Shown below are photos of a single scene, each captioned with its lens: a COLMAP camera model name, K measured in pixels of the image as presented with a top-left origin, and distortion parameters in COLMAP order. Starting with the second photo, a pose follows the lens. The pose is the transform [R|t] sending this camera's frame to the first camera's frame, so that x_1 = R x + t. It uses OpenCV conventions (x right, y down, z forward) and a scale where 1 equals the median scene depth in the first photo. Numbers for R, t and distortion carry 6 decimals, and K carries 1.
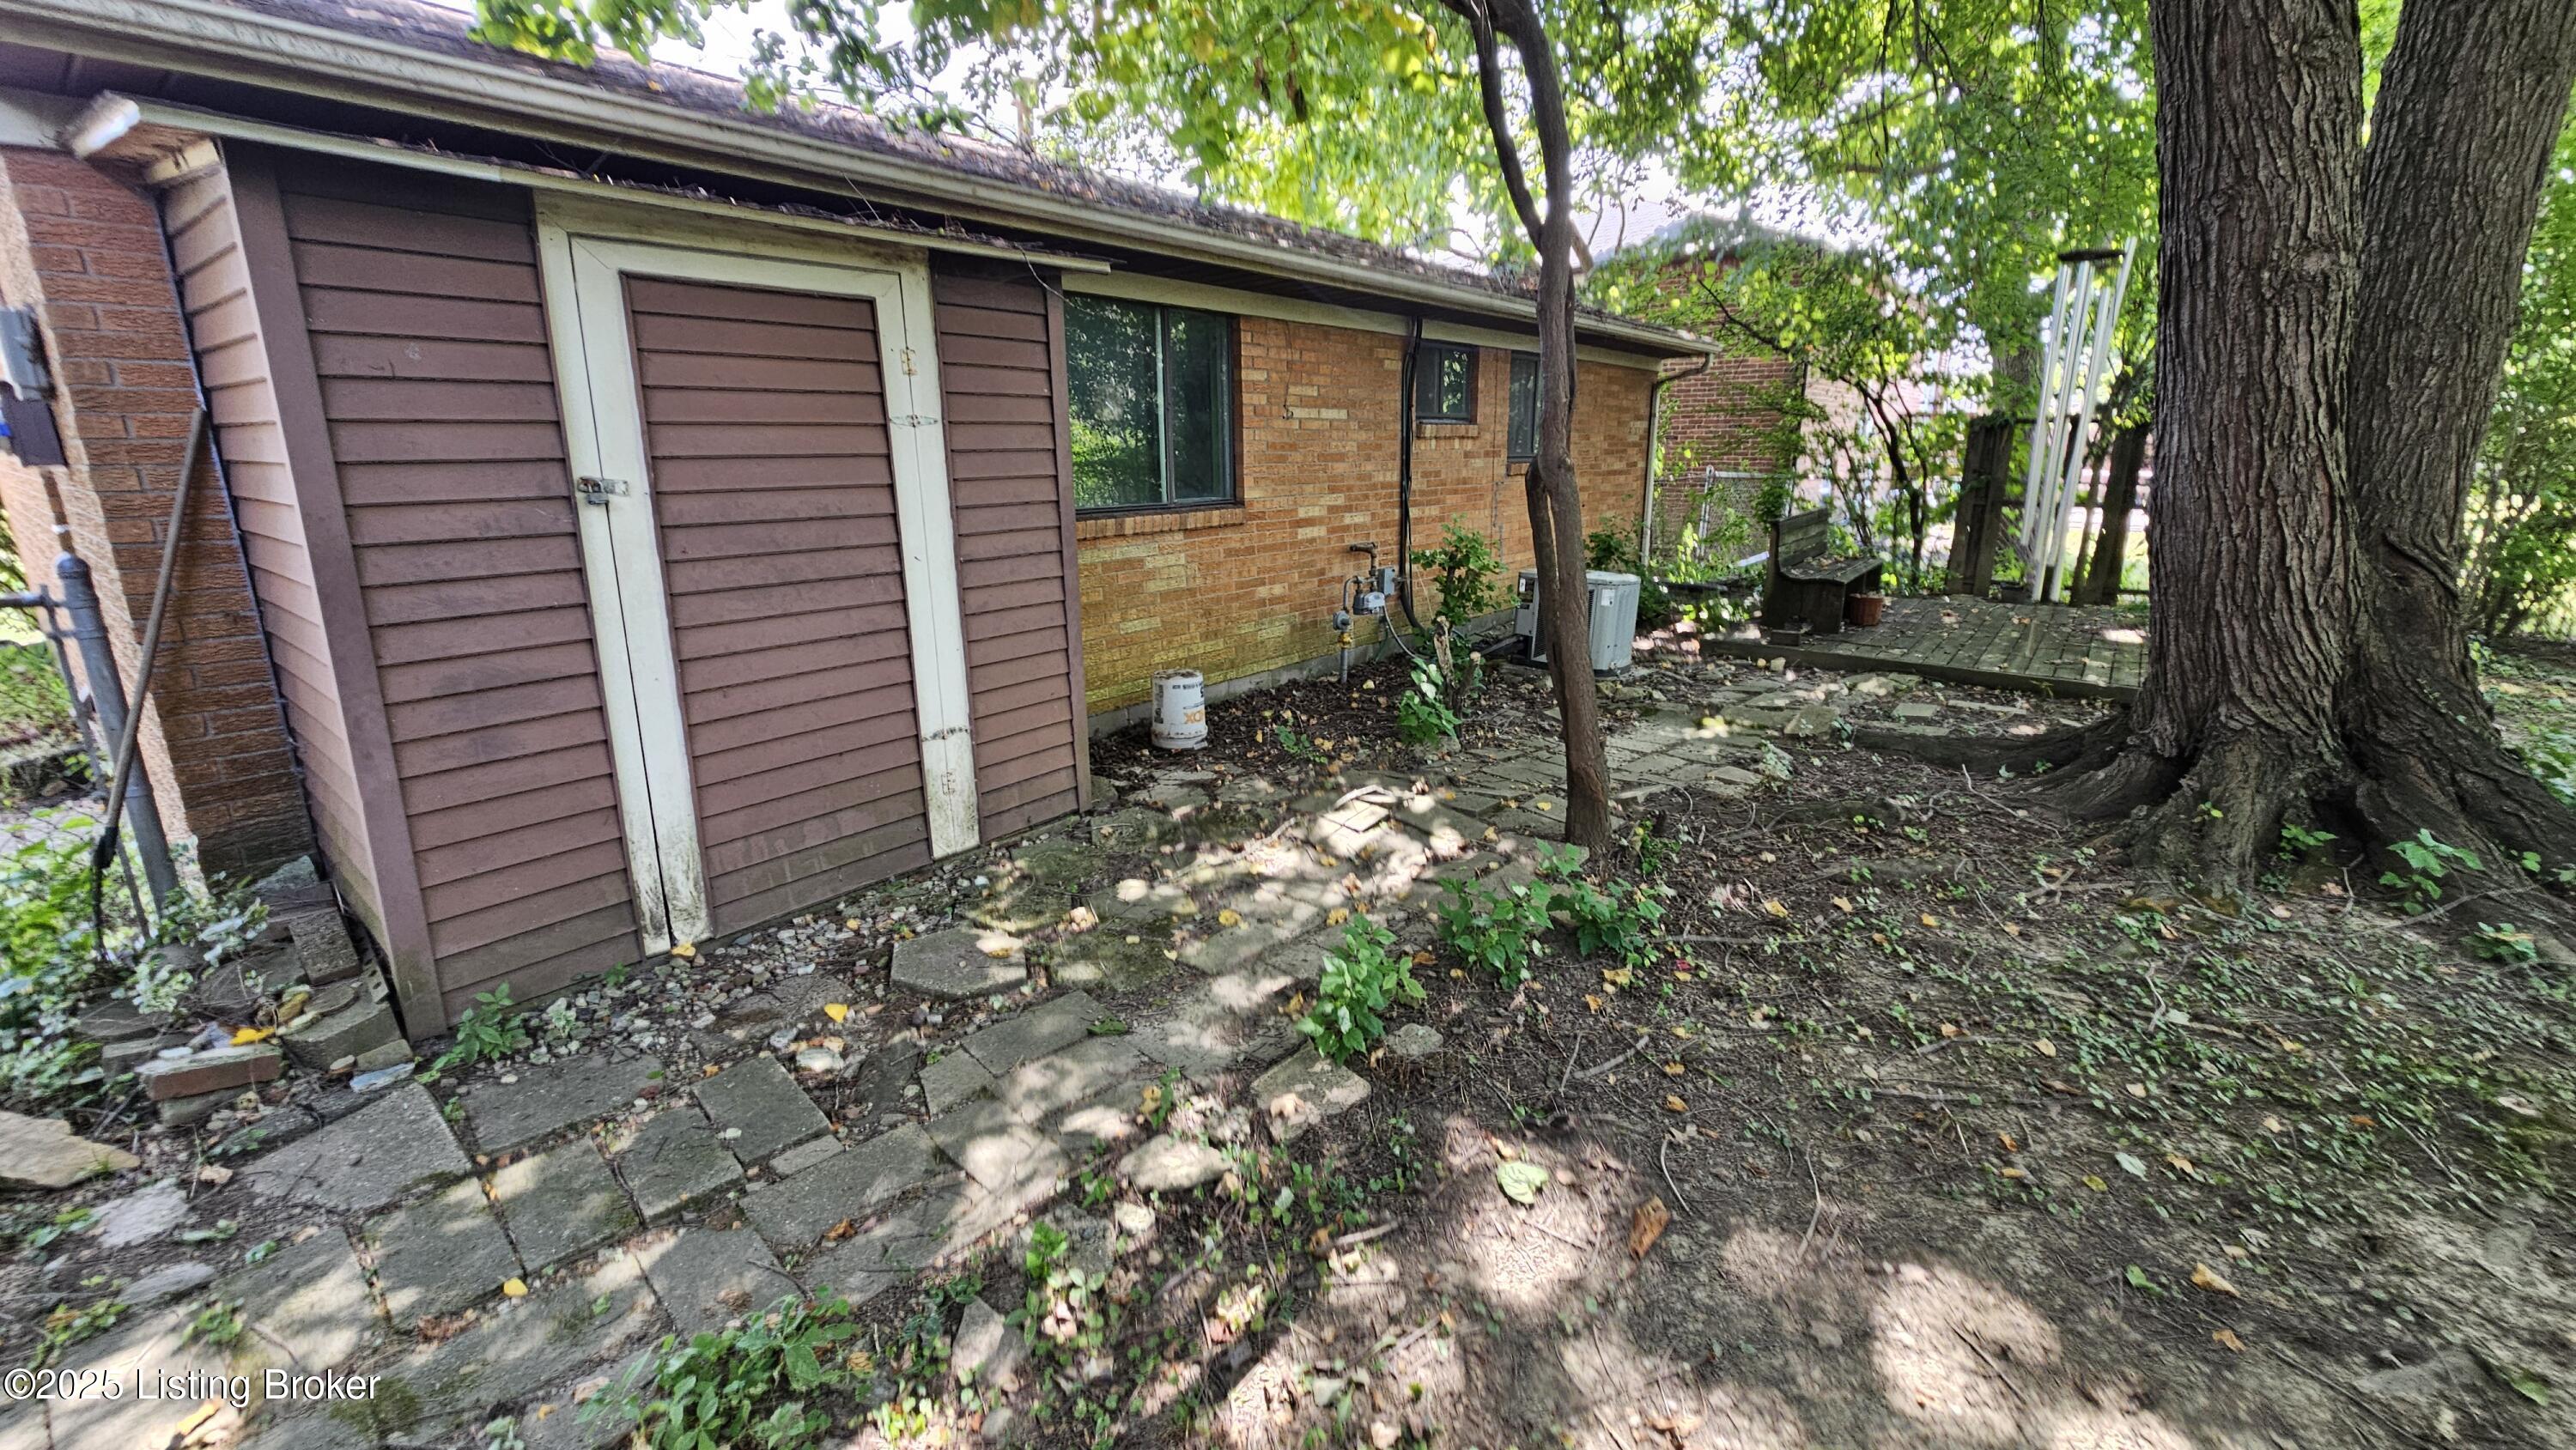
lens RADIAL K [[1045.2, 0, 1276.0], [0, 1045.2, 711.6], [0, 0, 1]] dist [-0.002705, -0.000139]
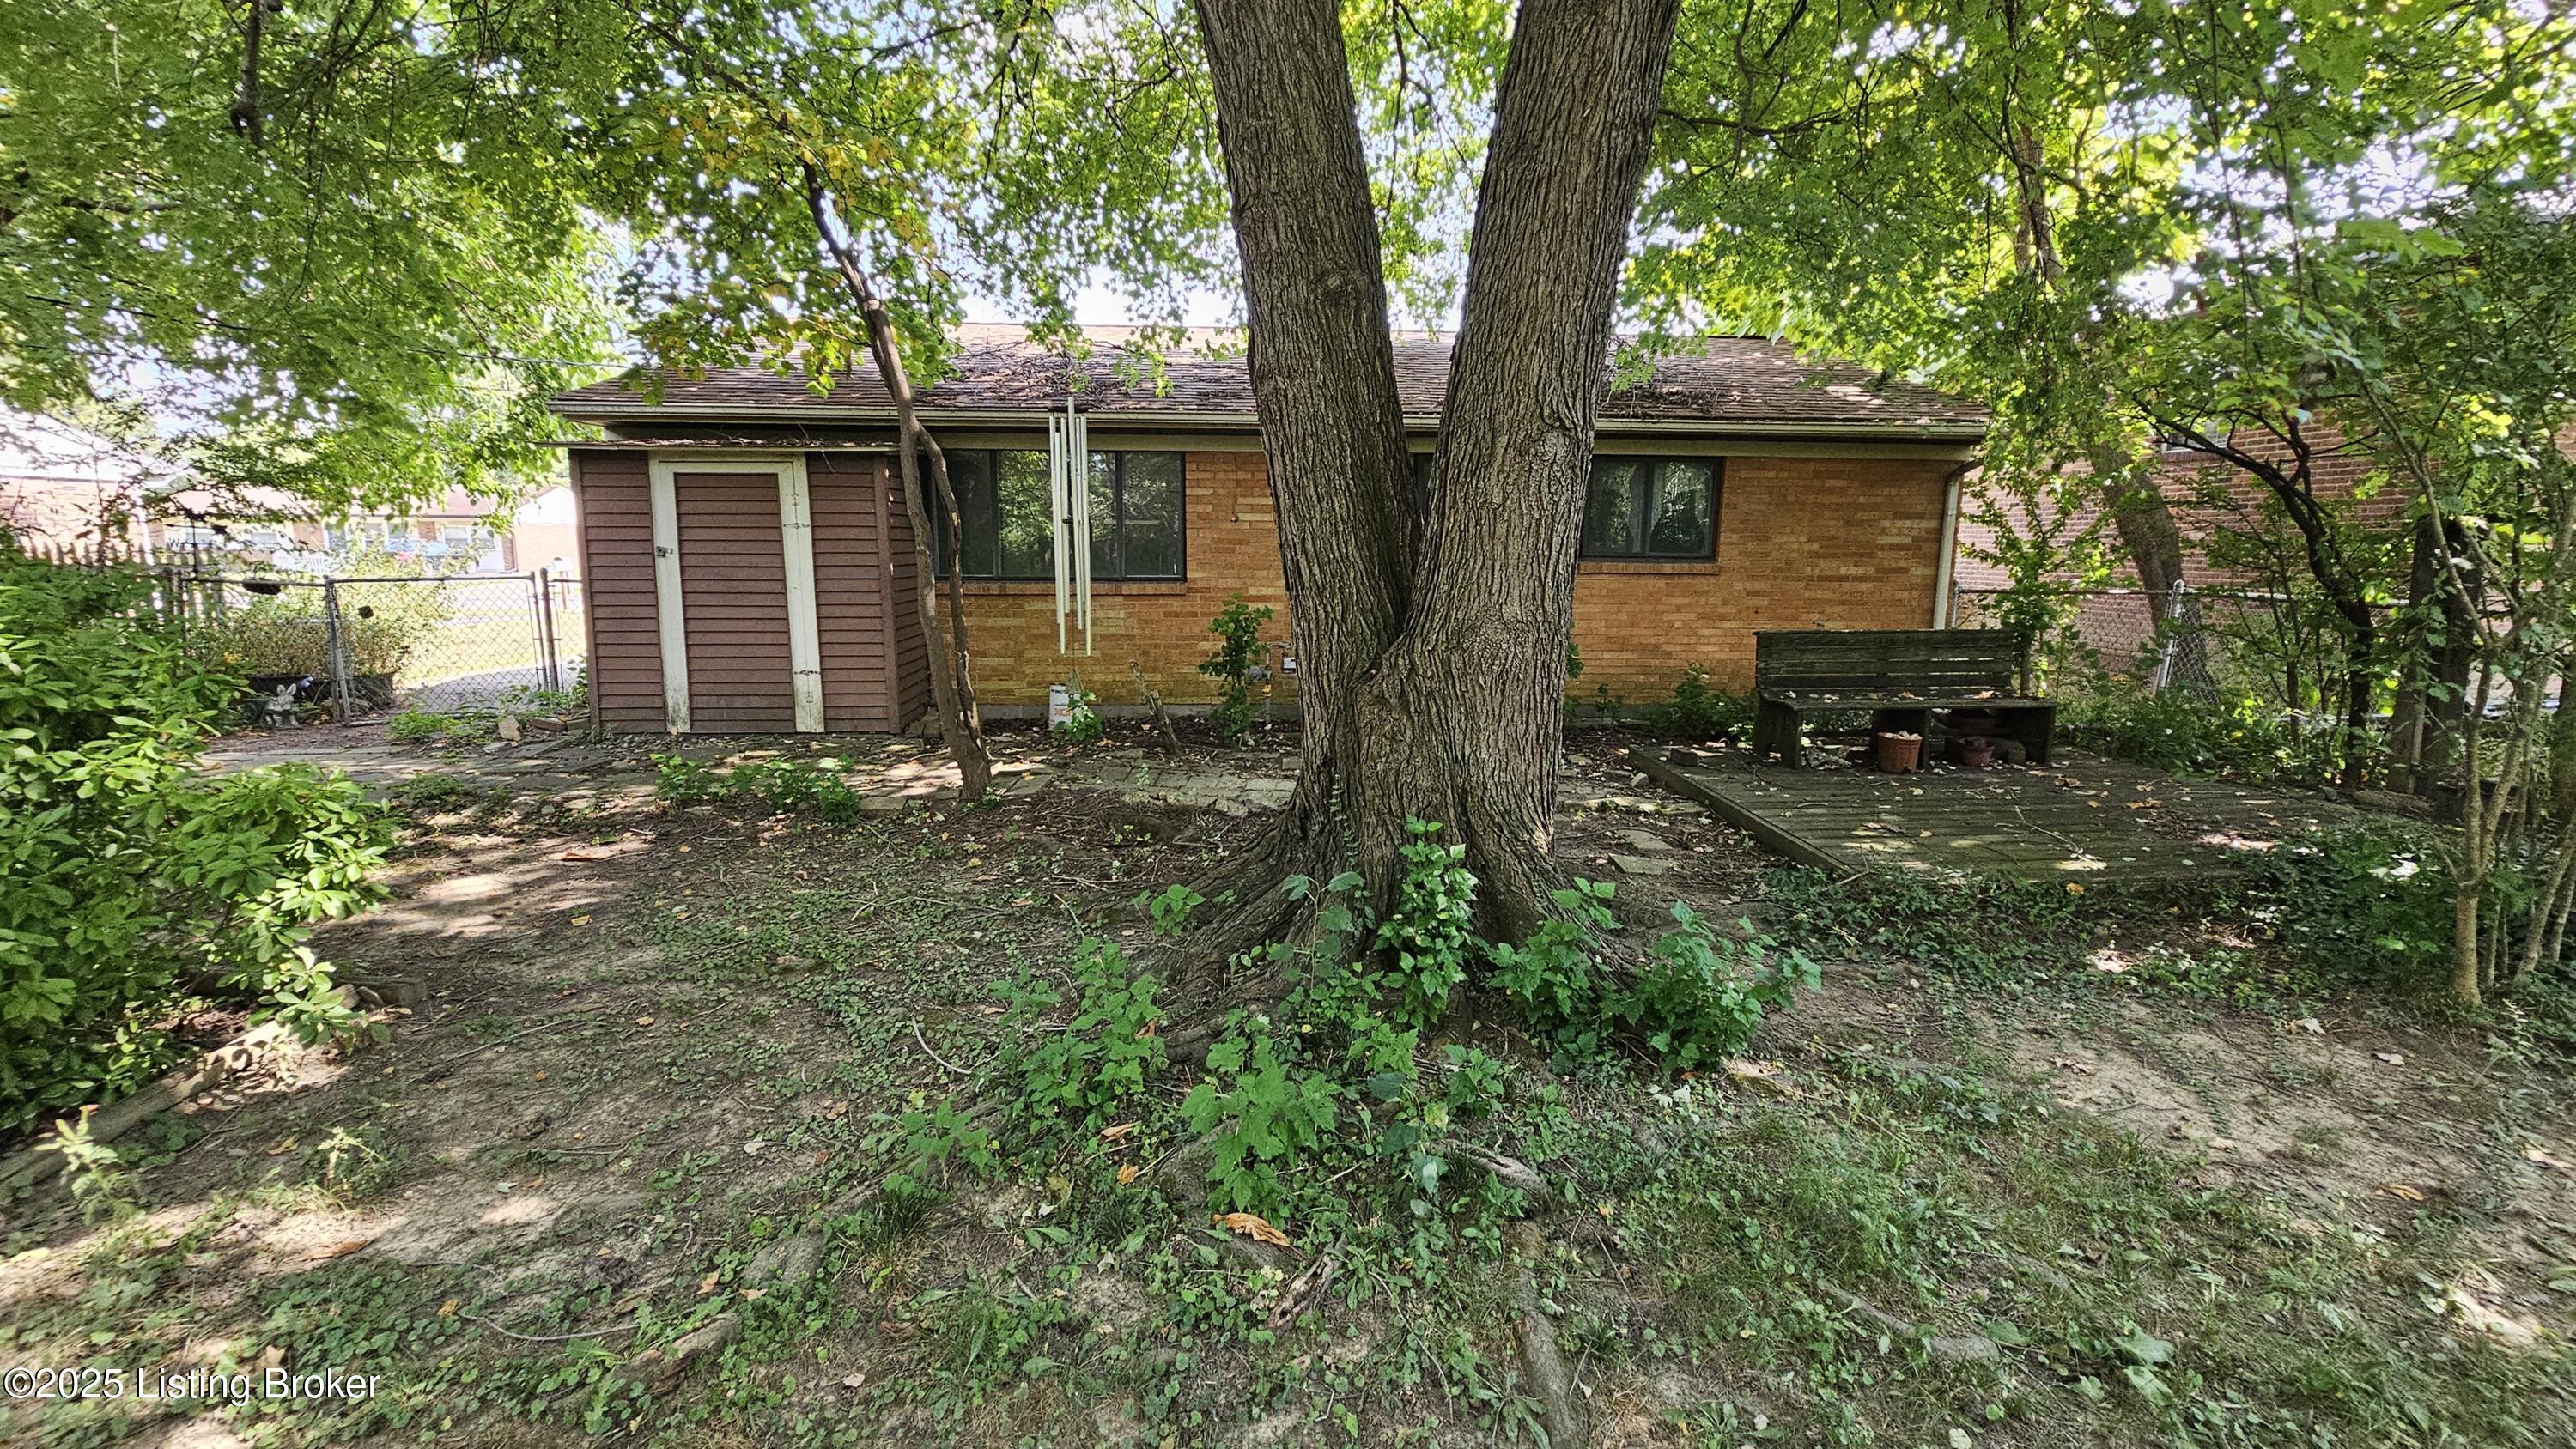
lens RADIAL K [[1061.2, 0, 1298.1], [0, 1061.2, 718.3], [0, 0, 1]] dist [-0.001990, 0.000140]
pose [[0.672266, 0.131247, -0.728582, 1.806291], [-0.193168, 0.981165, -0.001490, -0.071793], [0.714664, 0.141740, 0.684956, 0.248969]]
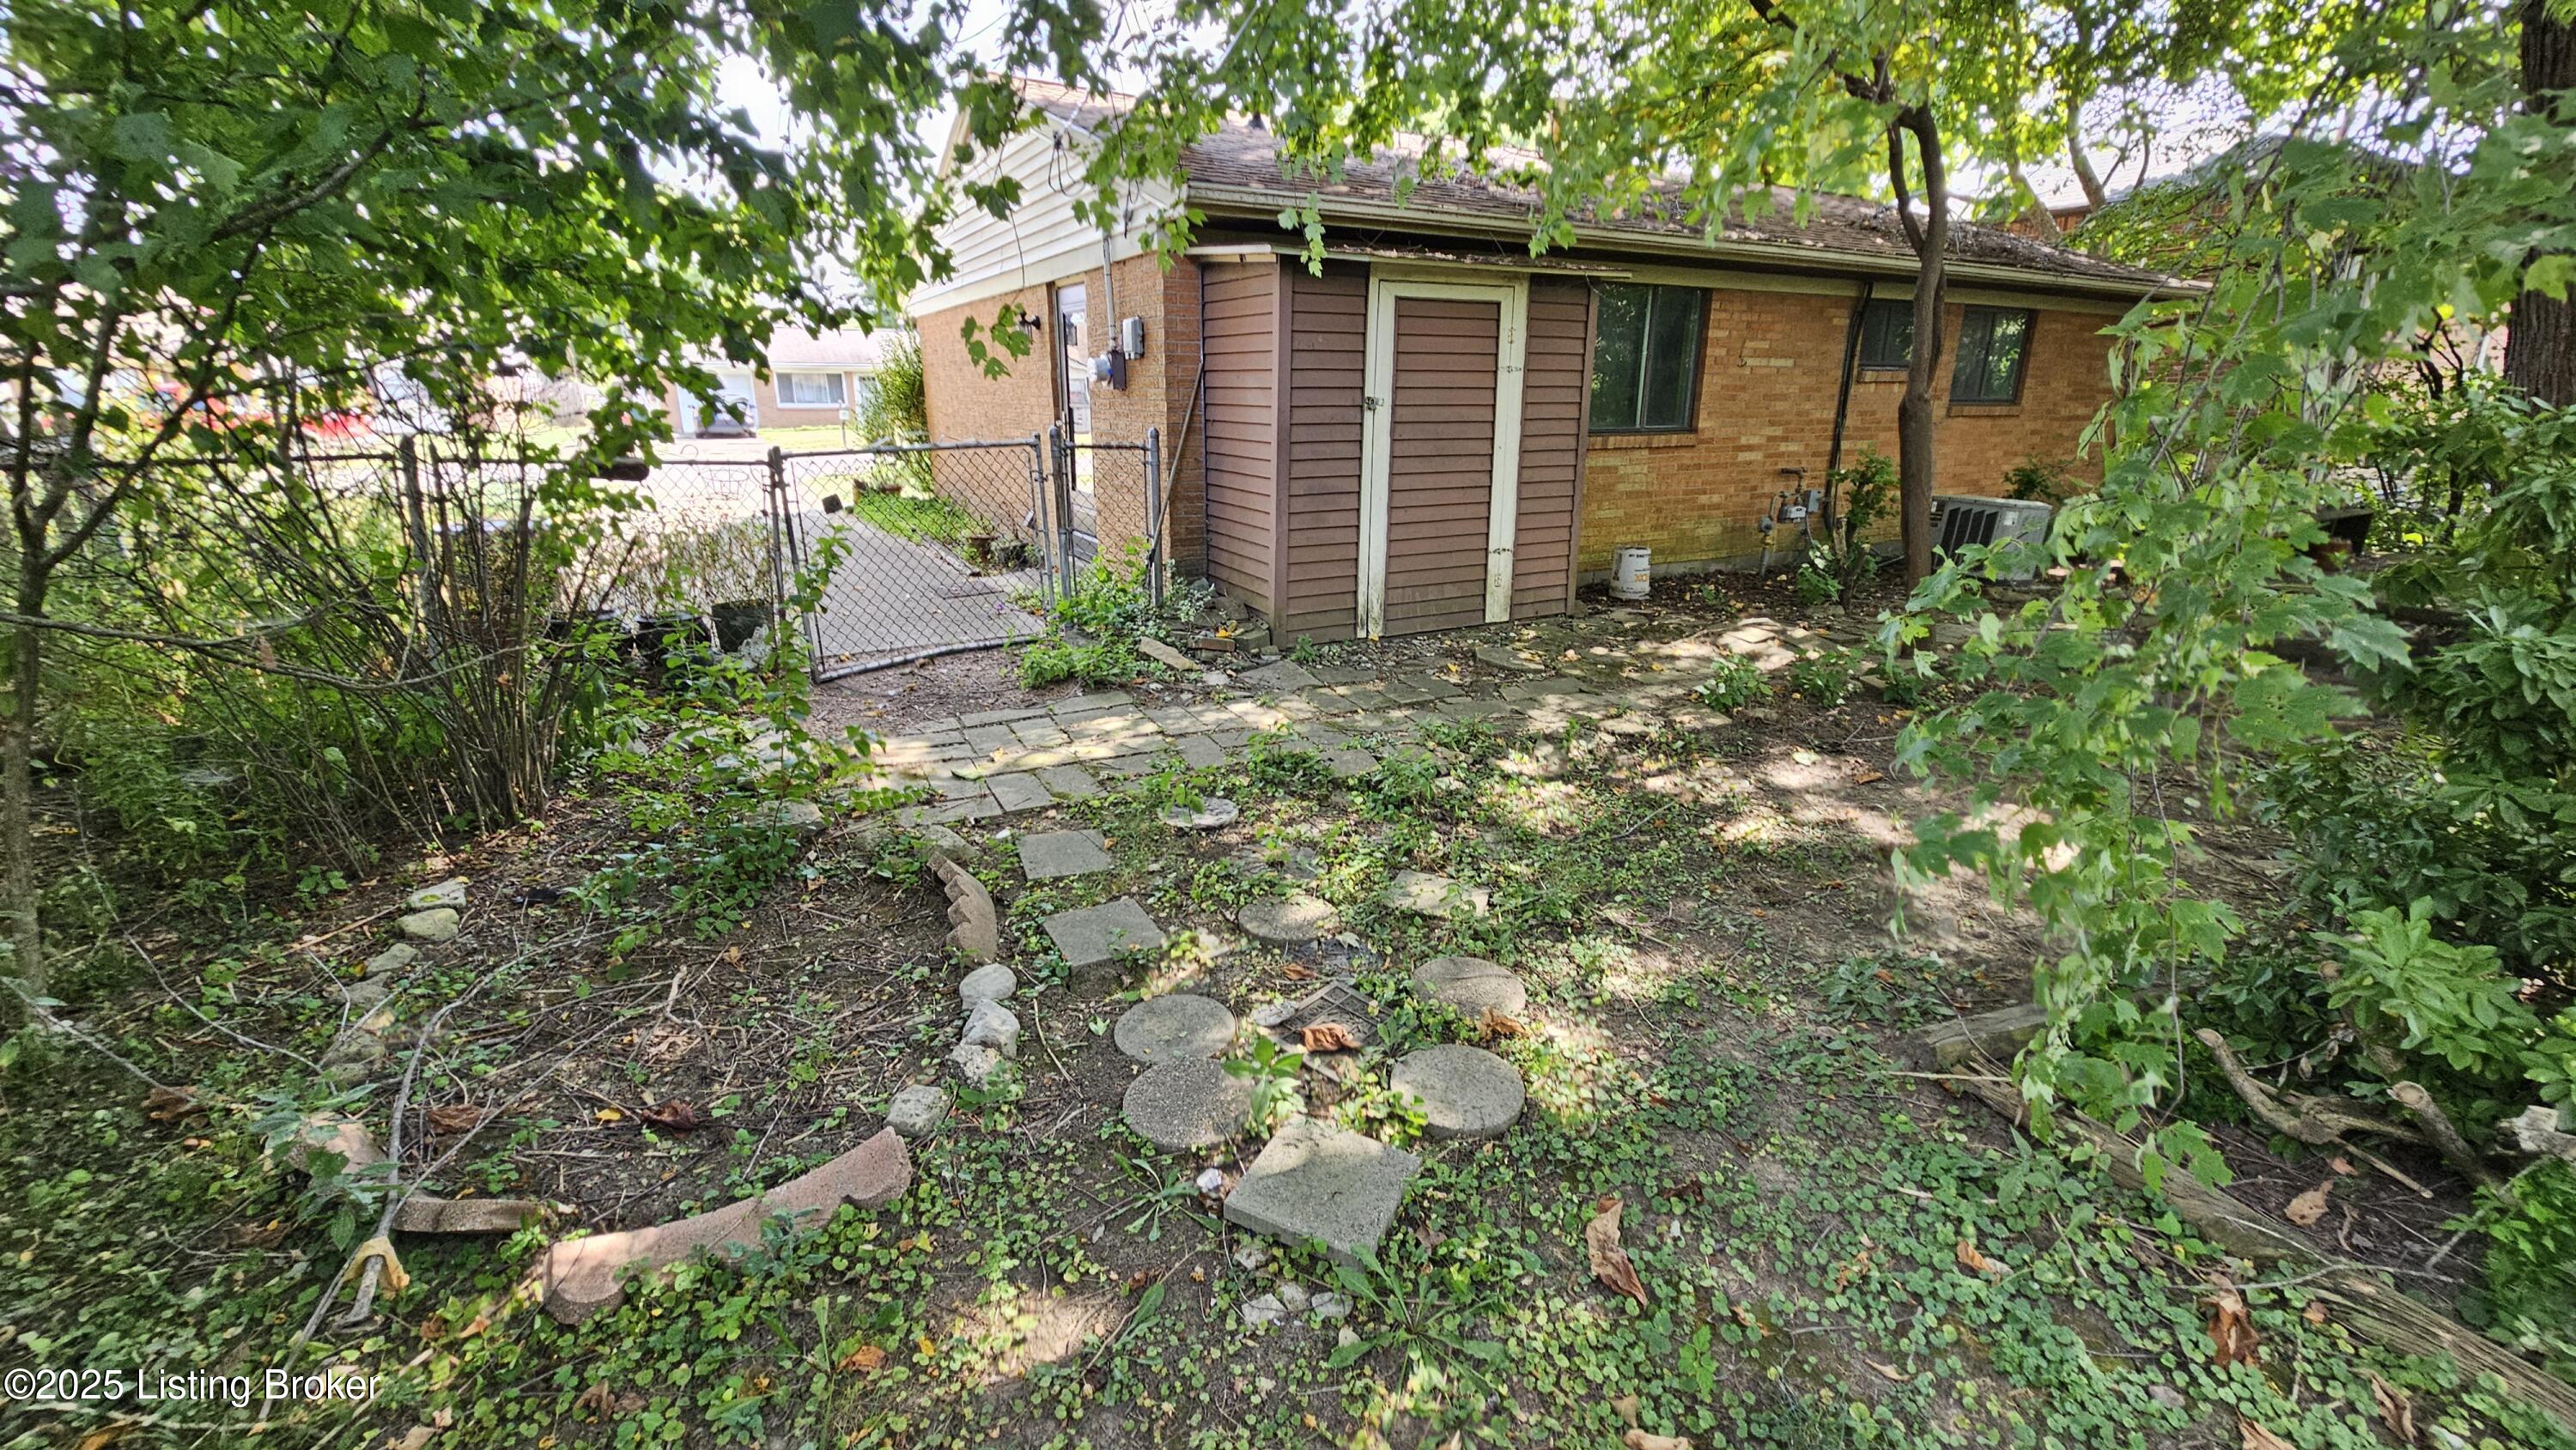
lens RADIAL K [[1057.8, 0, 1288.0], [0, 1057.8, 725.0], [0, 0, 1]] dist [0.001916, 0.000372]
pose [[0.926414, 0.121737, -0.356284, 0.020013], [-0.101536, 0.992005, 0.074937, 0.203669], [0.362558, -0.033247, 0.931368, -0.751970]]
